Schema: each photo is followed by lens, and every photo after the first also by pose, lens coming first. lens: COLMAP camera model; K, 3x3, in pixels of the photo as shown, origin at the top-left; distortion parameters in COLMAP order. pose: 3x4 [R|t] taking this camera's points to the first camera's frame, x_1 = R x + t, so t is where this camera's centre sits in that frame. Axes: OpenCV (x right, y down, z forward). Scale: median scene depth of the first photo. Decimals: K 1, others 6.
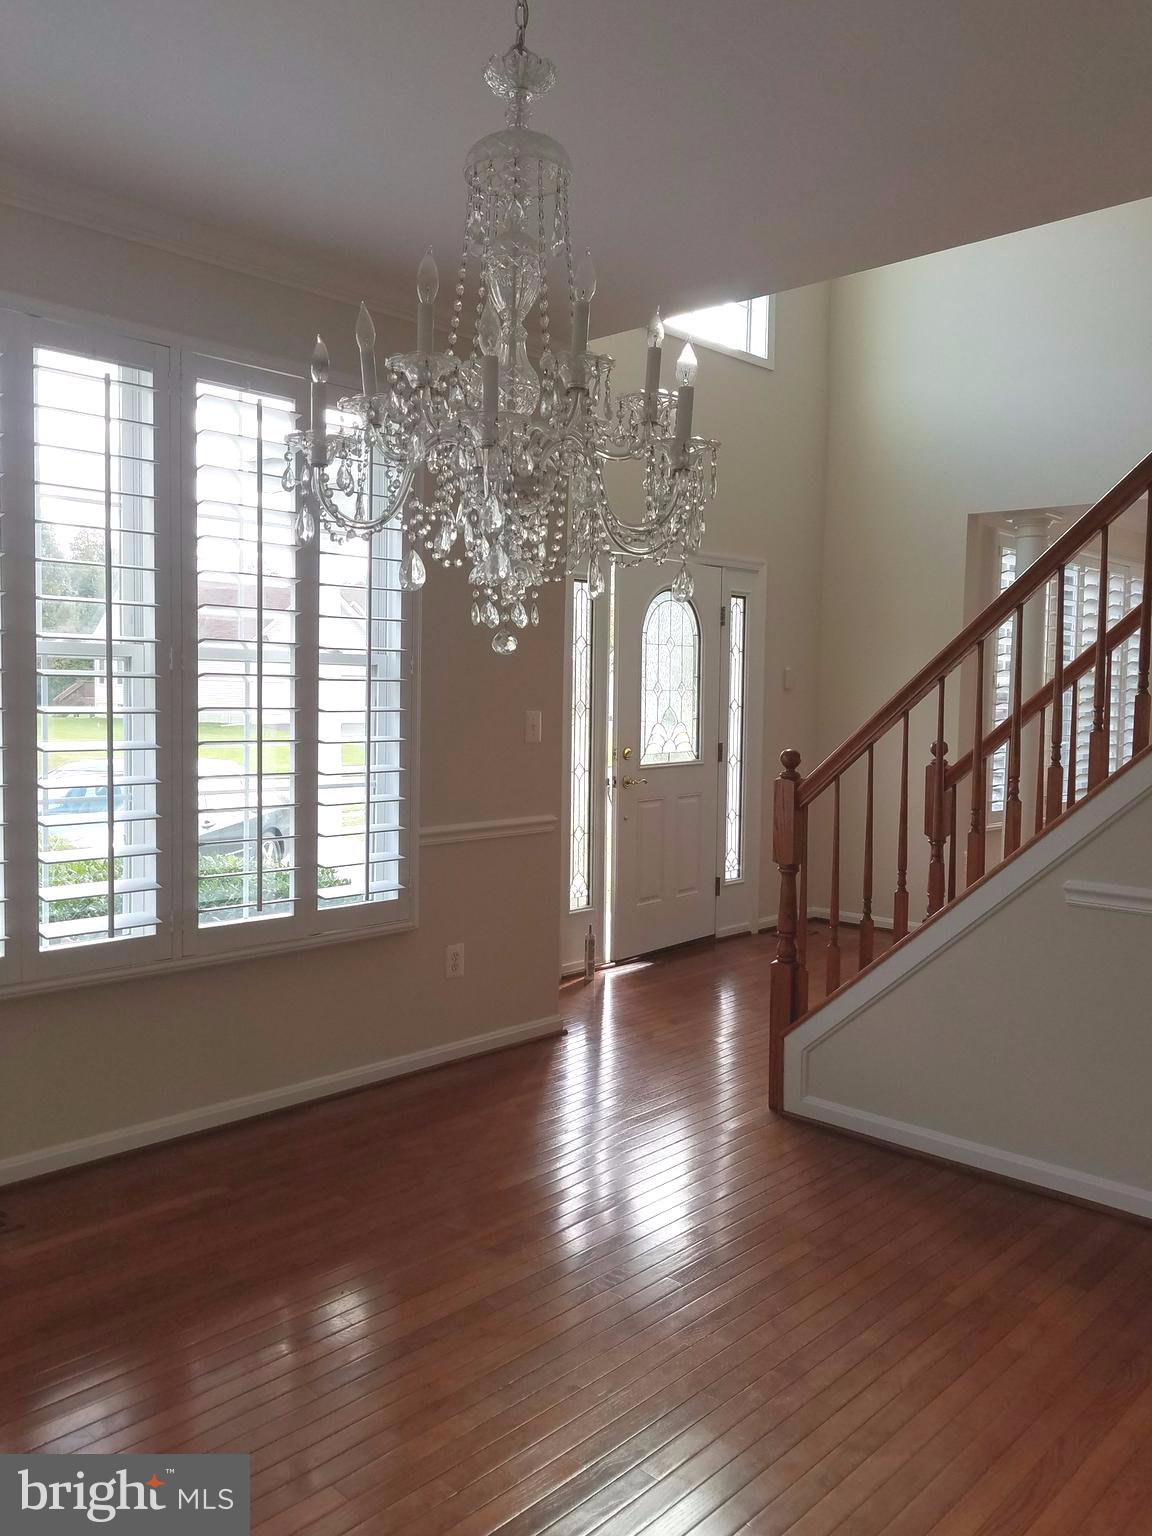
lens RADIAL K [[1173.3, 0, 566.0], [0, 1173.3, 761.6], [0, 0, 1]] dist [-0.024326, 0.010624]
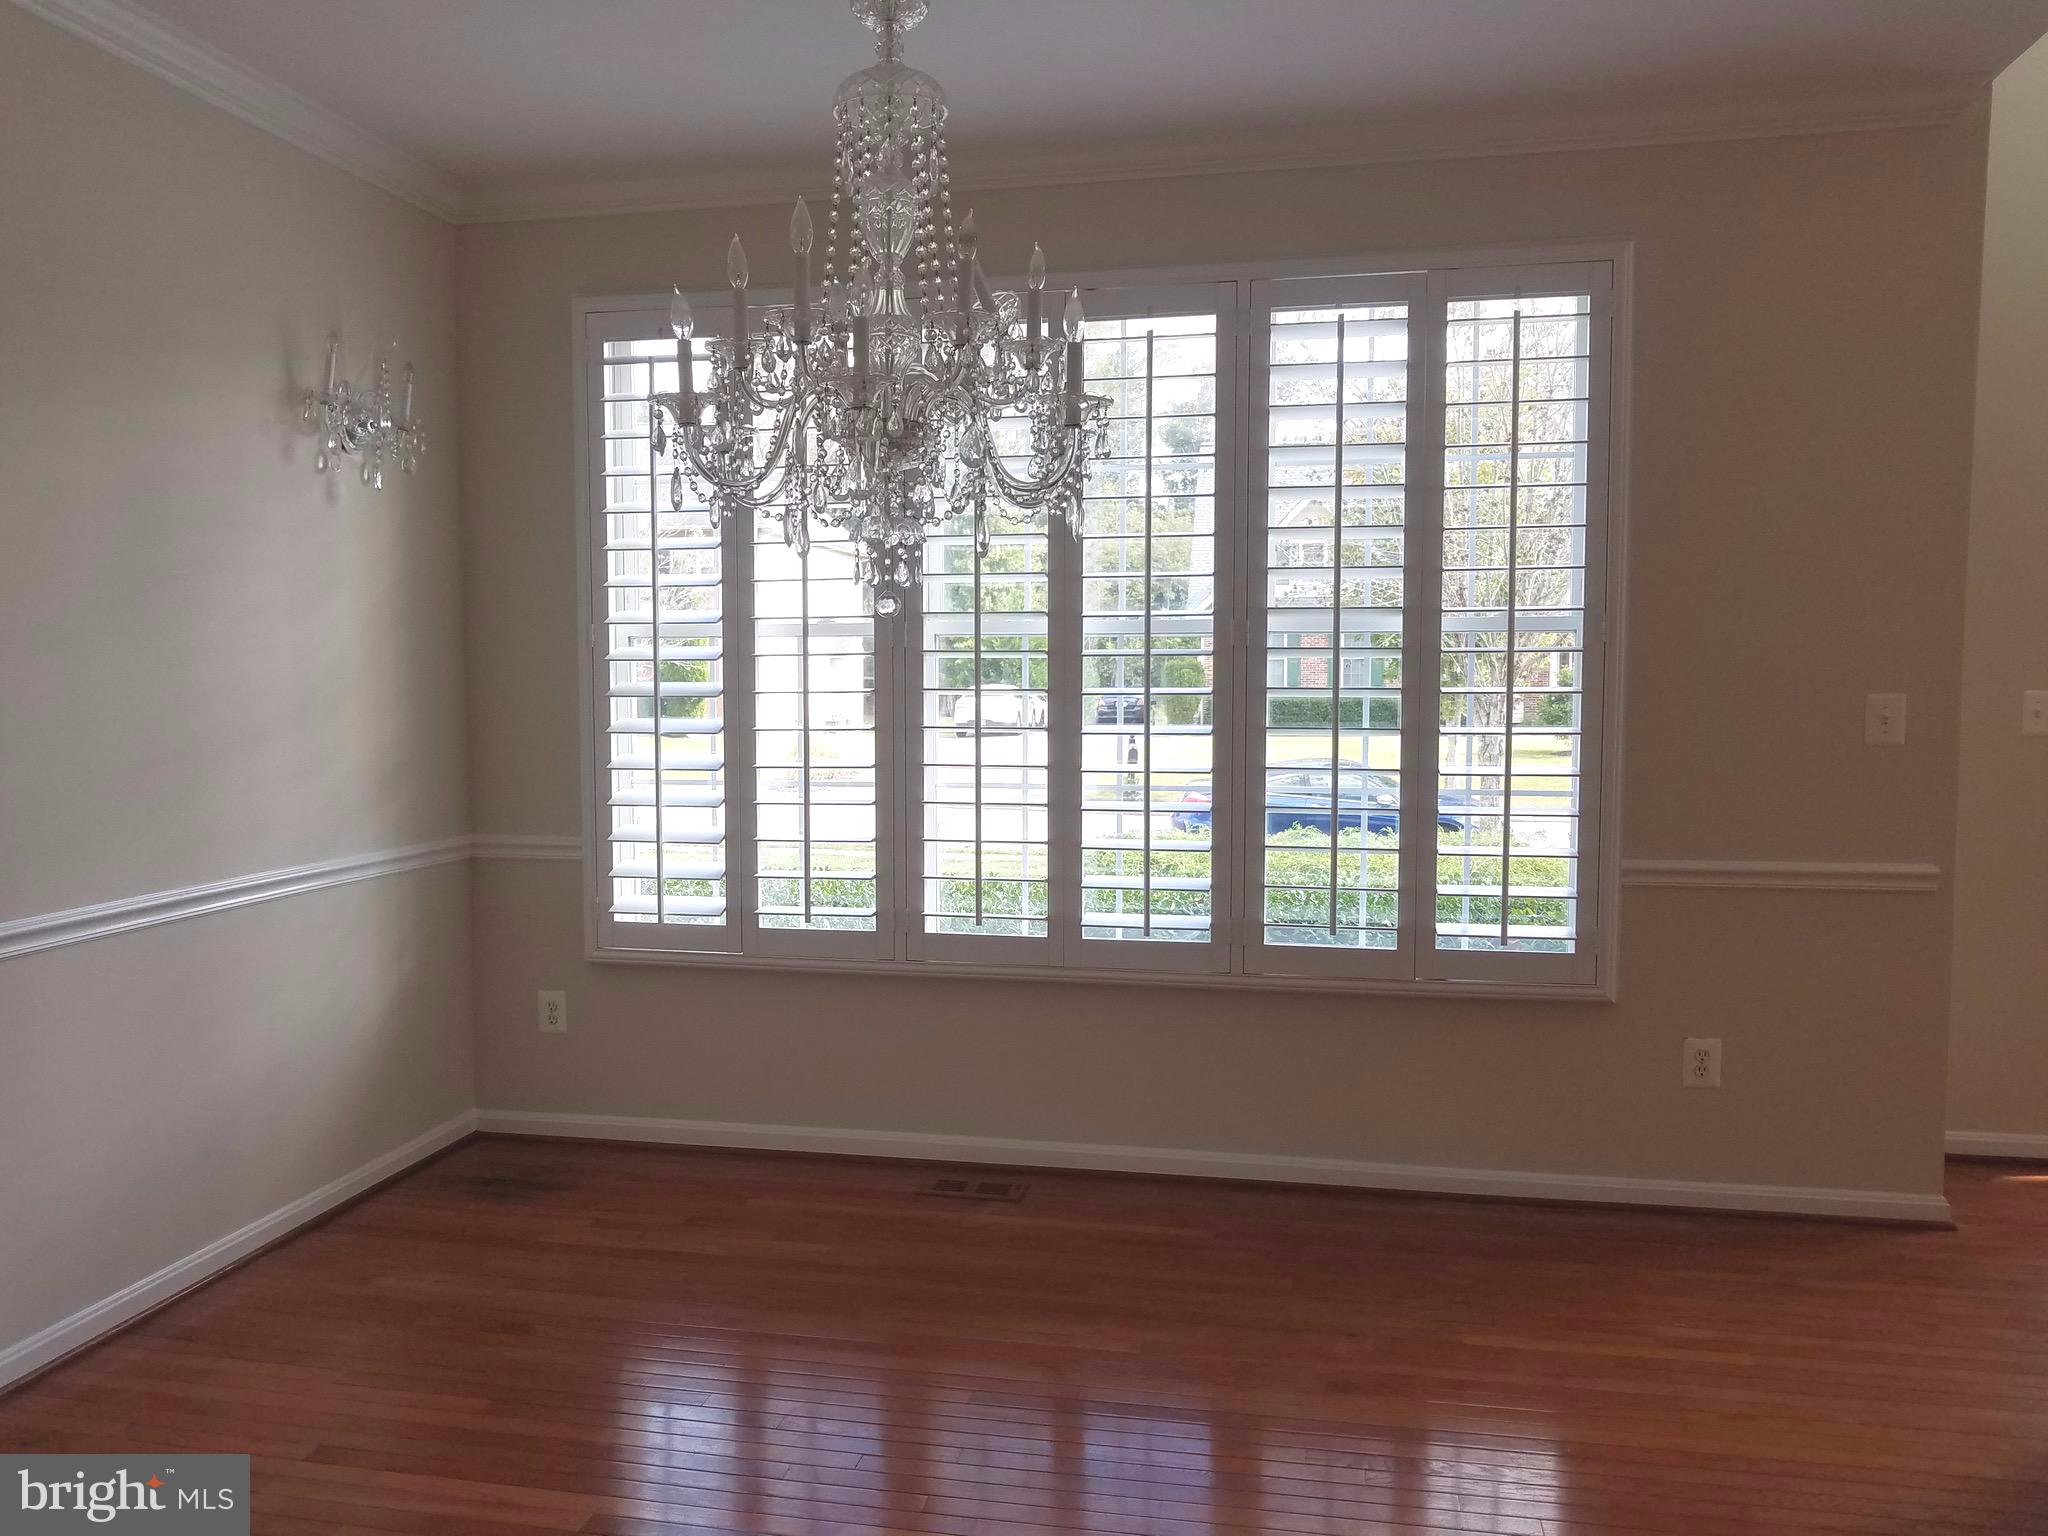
lens RADIAL K [[1564.4, 0, 1010.1], [0, 1564.4, 786.9], [0, 0, 1]] dist [-0.024326, 0.010624]
pose [[0.532209, 0.046348, -0.845344, 0.567073], [-0.037023, 0.998819, 0.031454, -0.003358], [0.845803, 0.014557, 0.533296, 0.224594]]
